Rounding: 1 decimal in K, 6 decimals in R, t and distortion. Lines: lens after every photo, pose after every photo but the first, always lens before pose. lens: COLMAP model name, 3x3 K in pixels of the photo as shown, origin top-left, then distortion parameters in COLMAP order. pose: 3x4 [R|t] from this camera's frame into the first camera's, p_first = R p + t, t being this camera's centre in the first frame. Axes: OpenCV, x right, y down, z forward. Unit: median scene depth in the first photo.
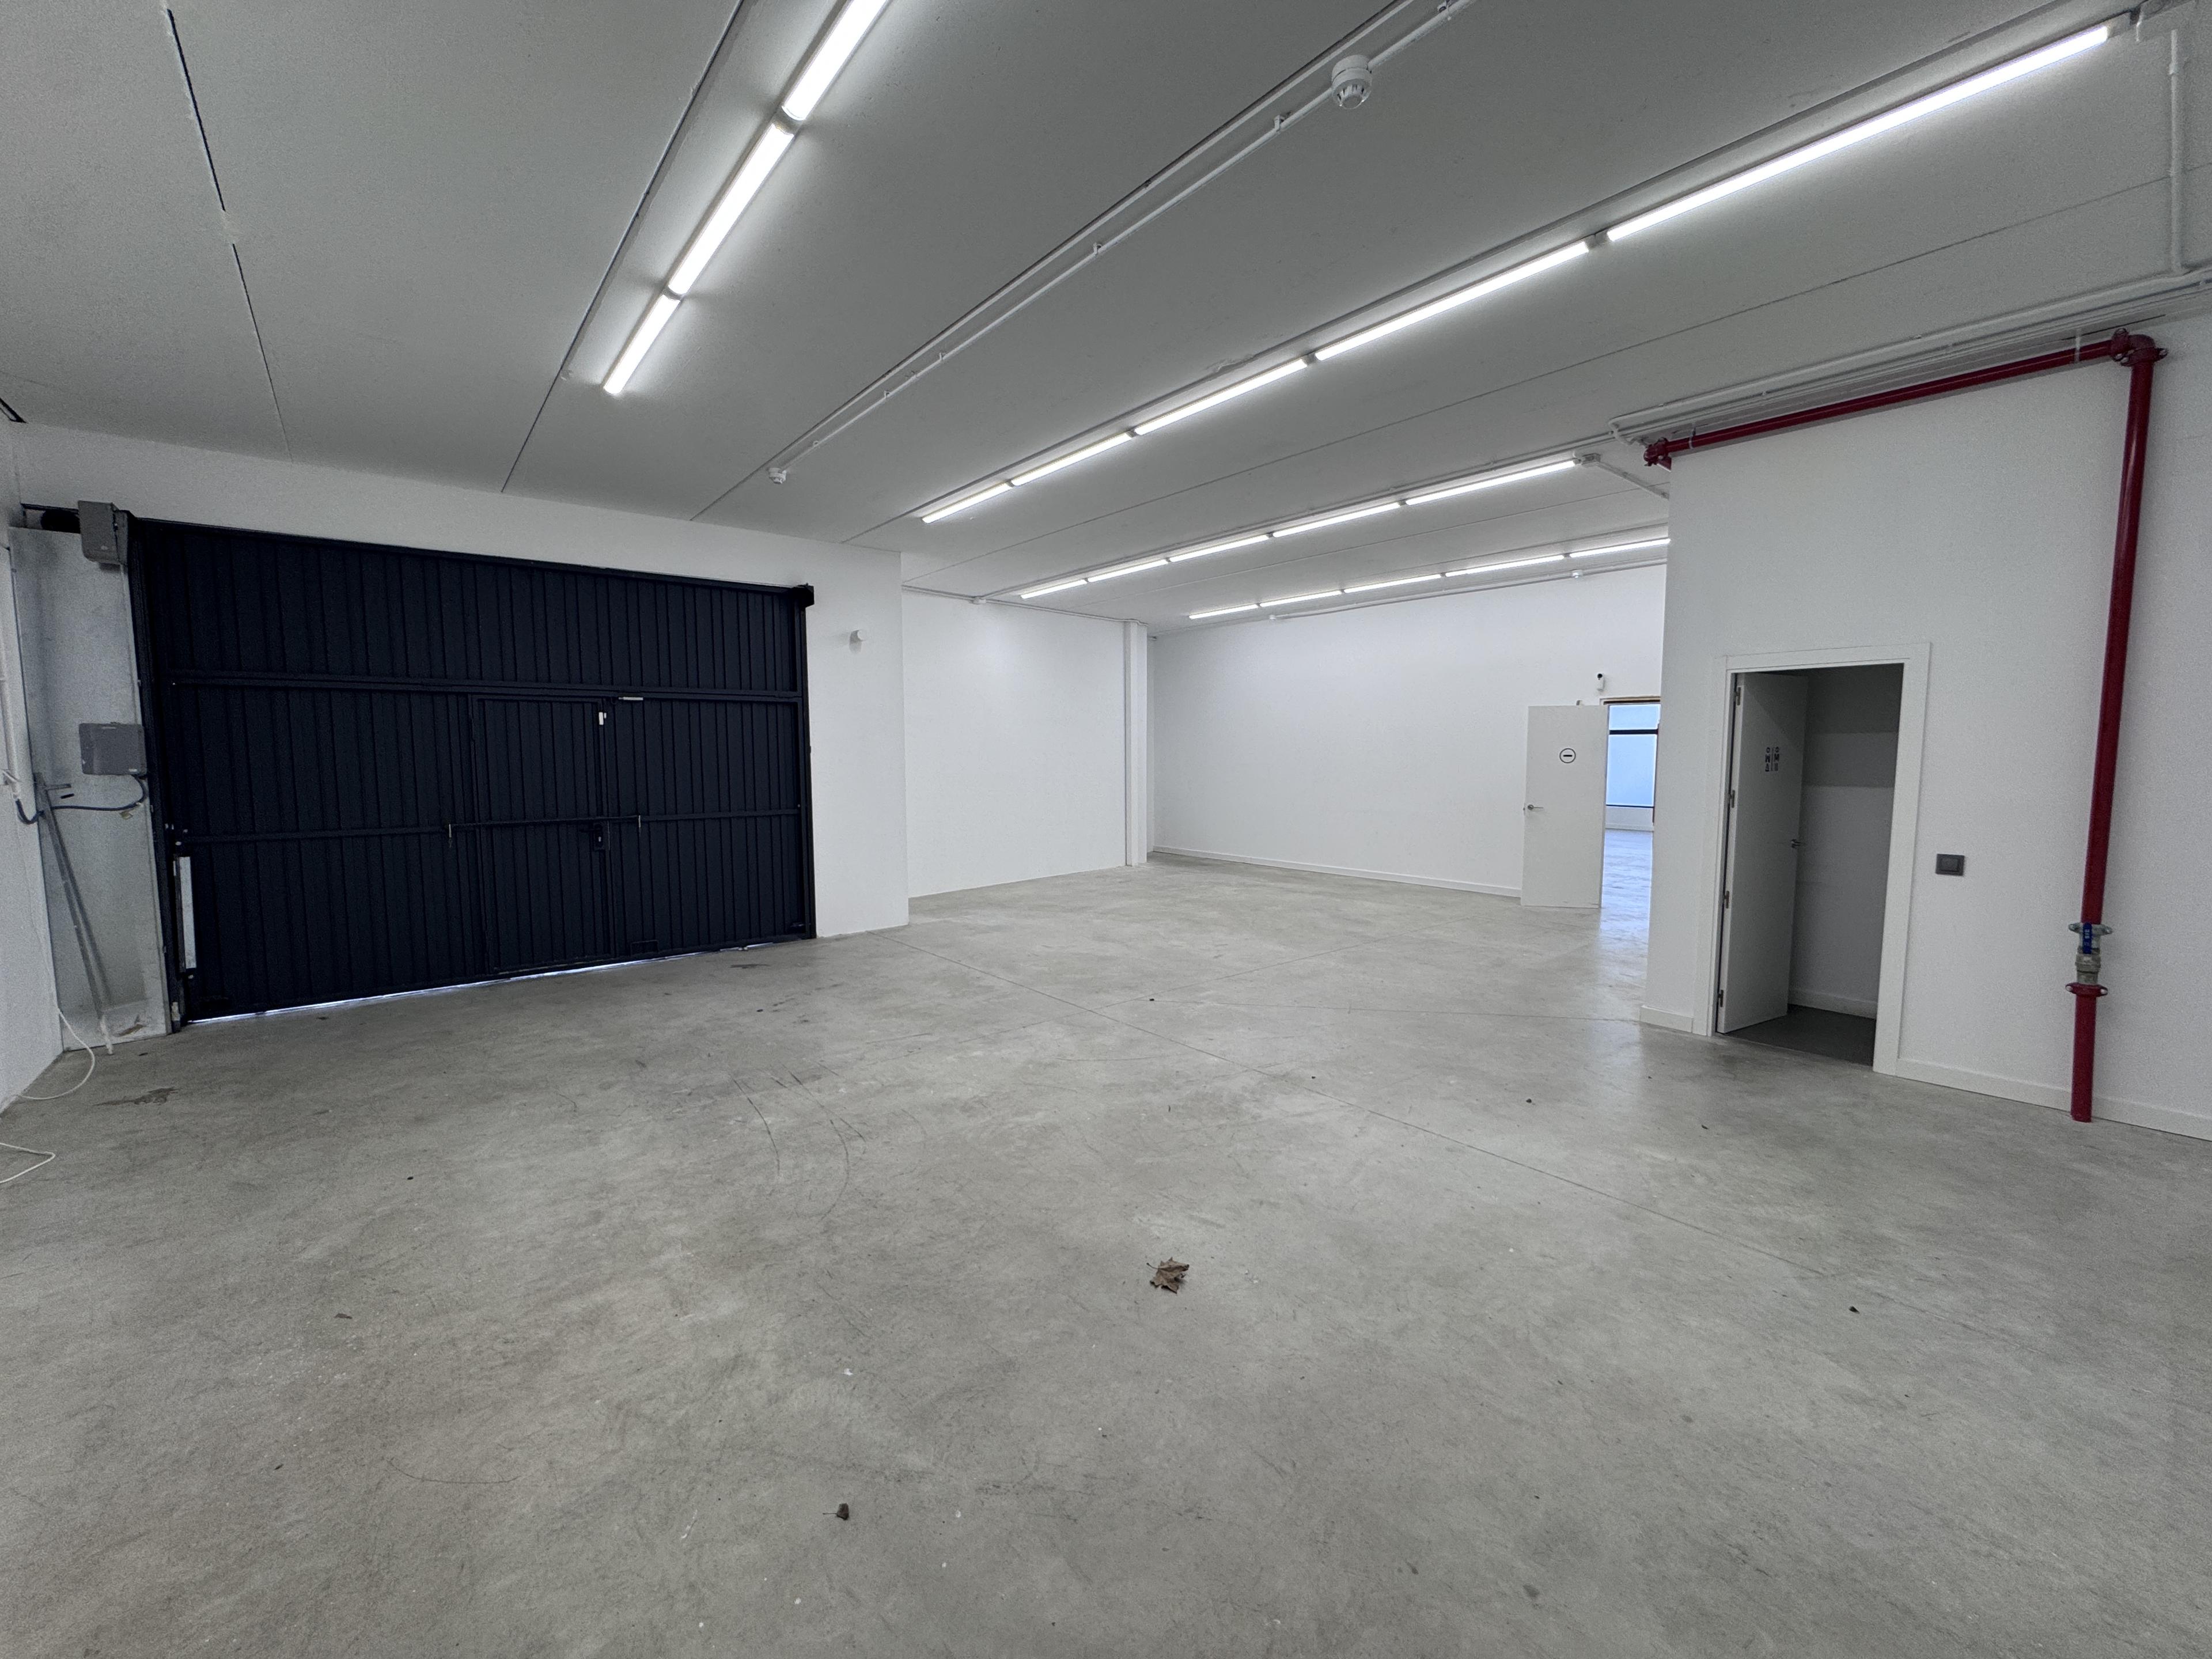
lens RADIAL K [[876.2, 0, 1105.1], [0, 876.2, 821.5], [0, 0, 1]] dist [-0.006256, 0.000684]
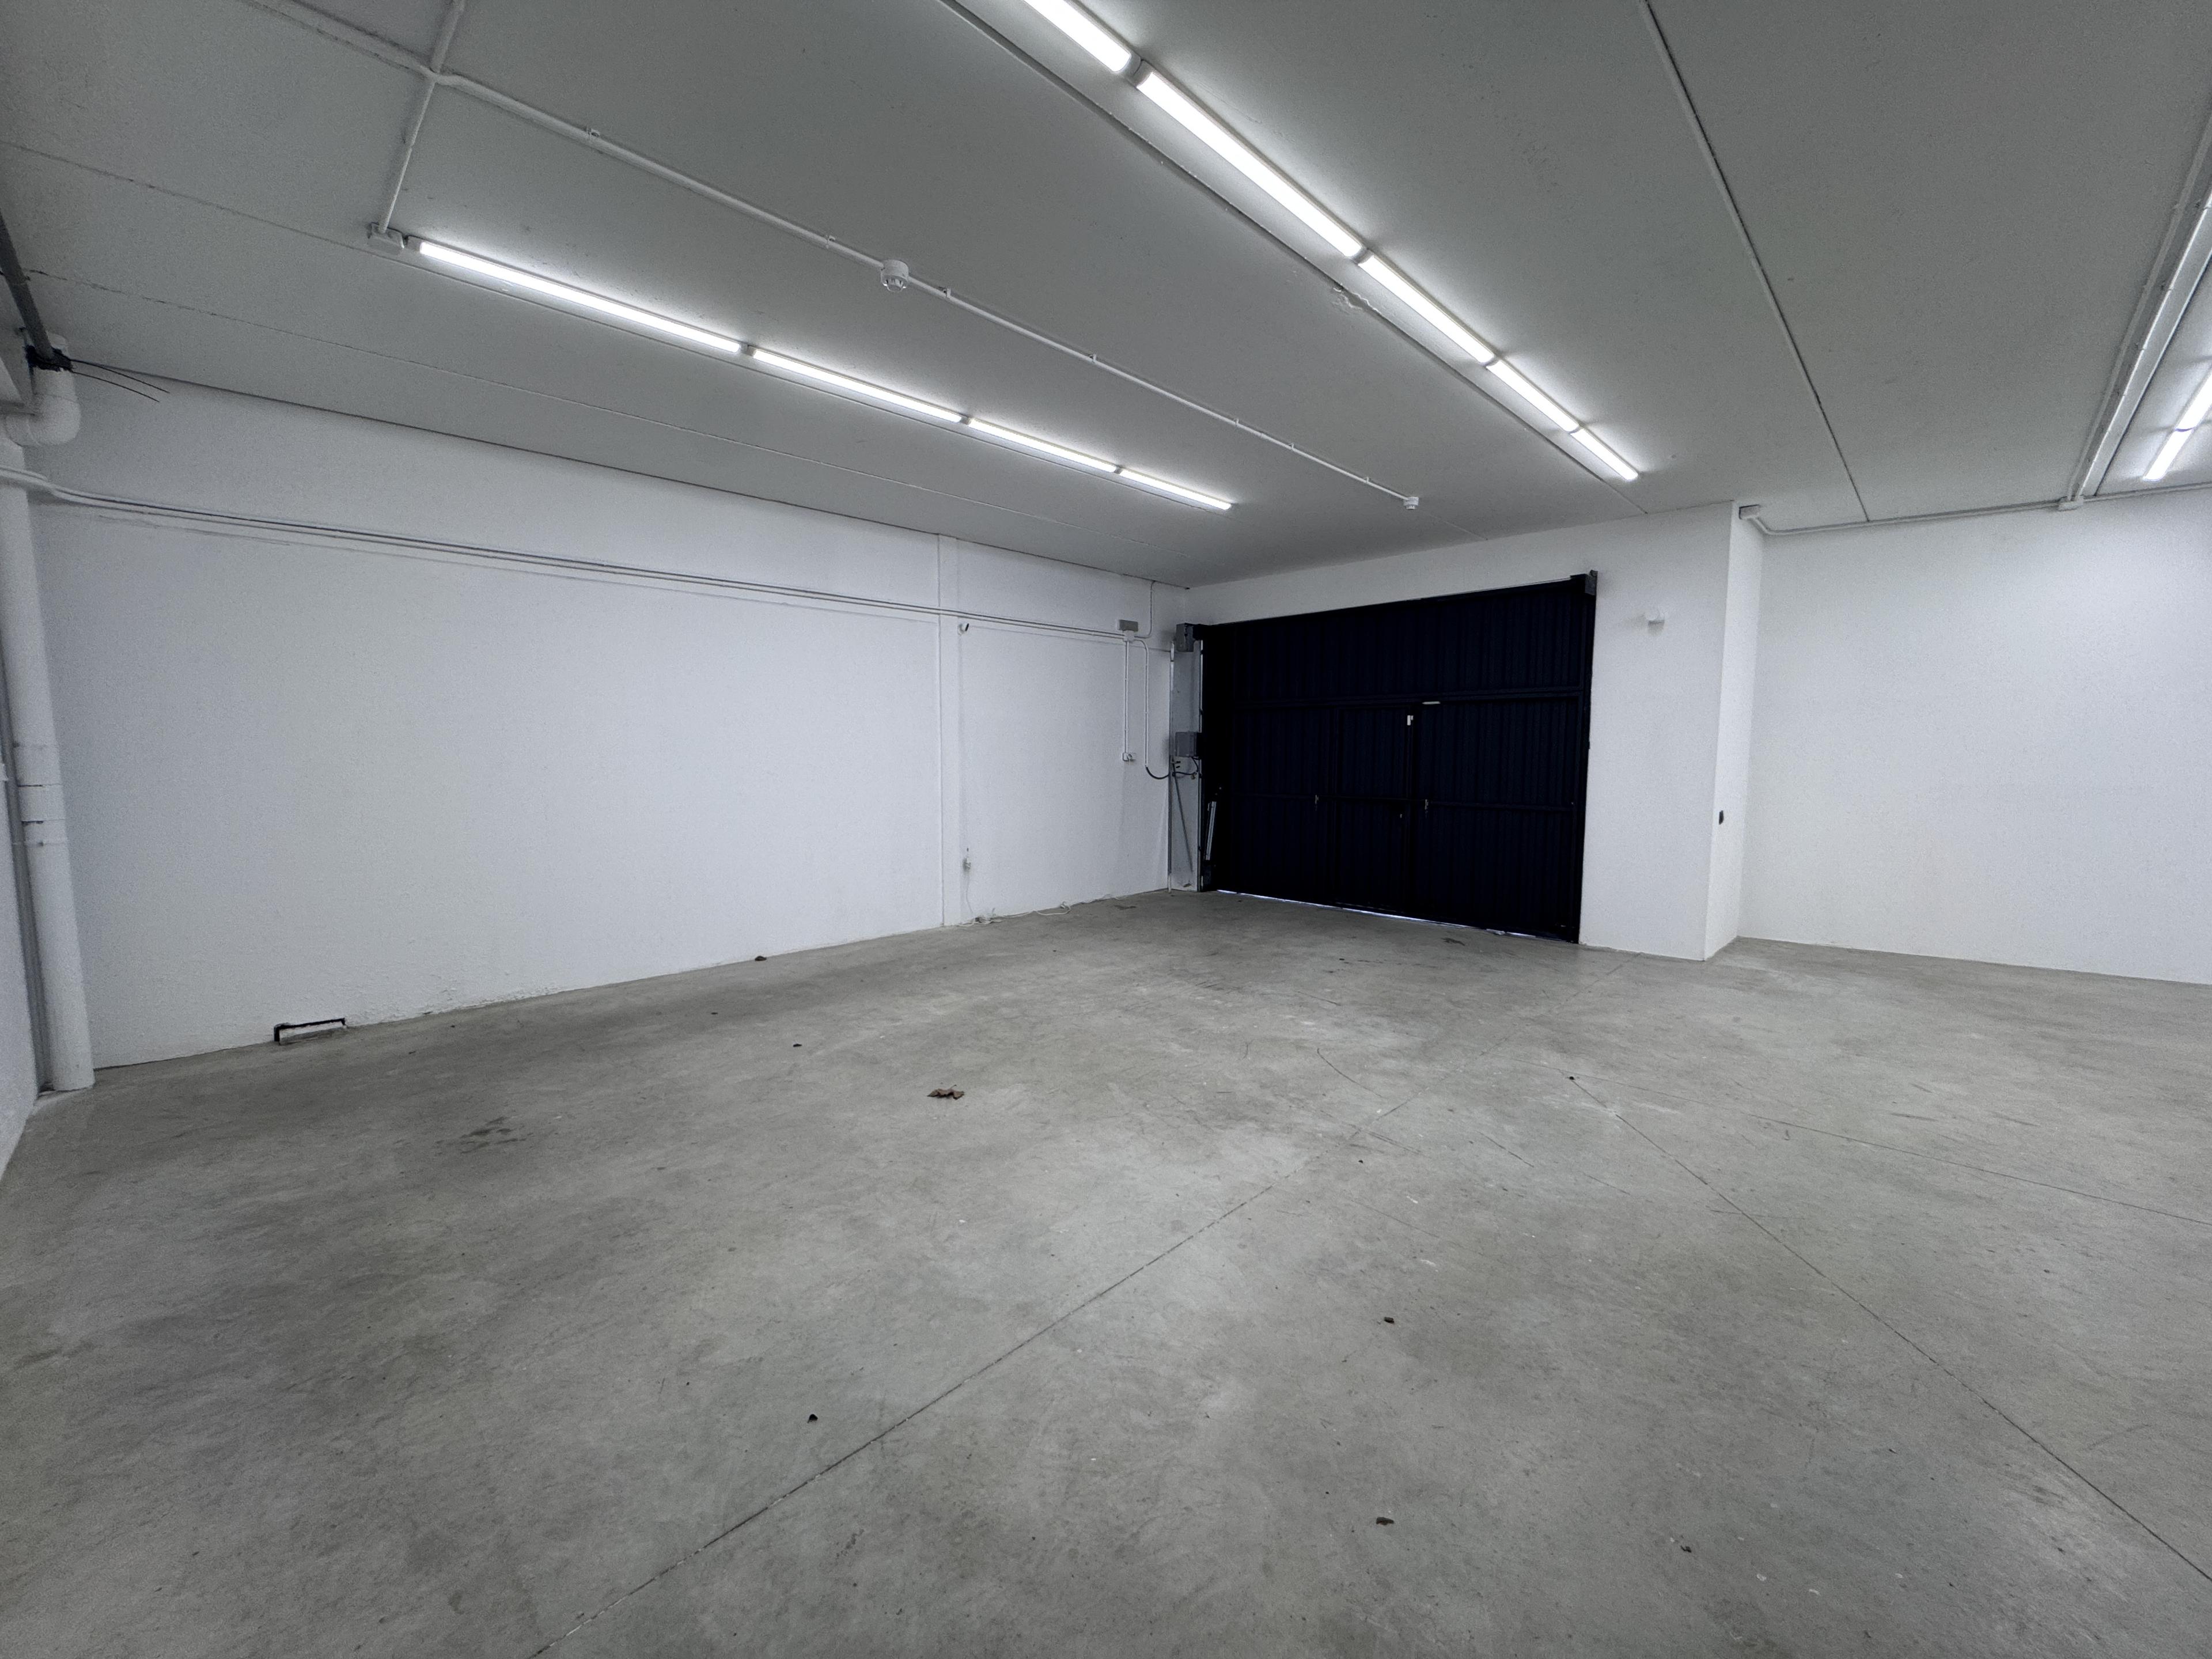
lens RADIAL K [[876.2, 0, 1105.0], [0, 876.2, 829.4], [0, 0, 1]] dist [-0.006256, 0.000684]
pose [[0.112635, 0.095112, -0.989074, 1.084996], [-0.084876, 0.992691, 0.085794, -0.057028], [0.990005, 0.074285, 0.119884, 0.742919]]
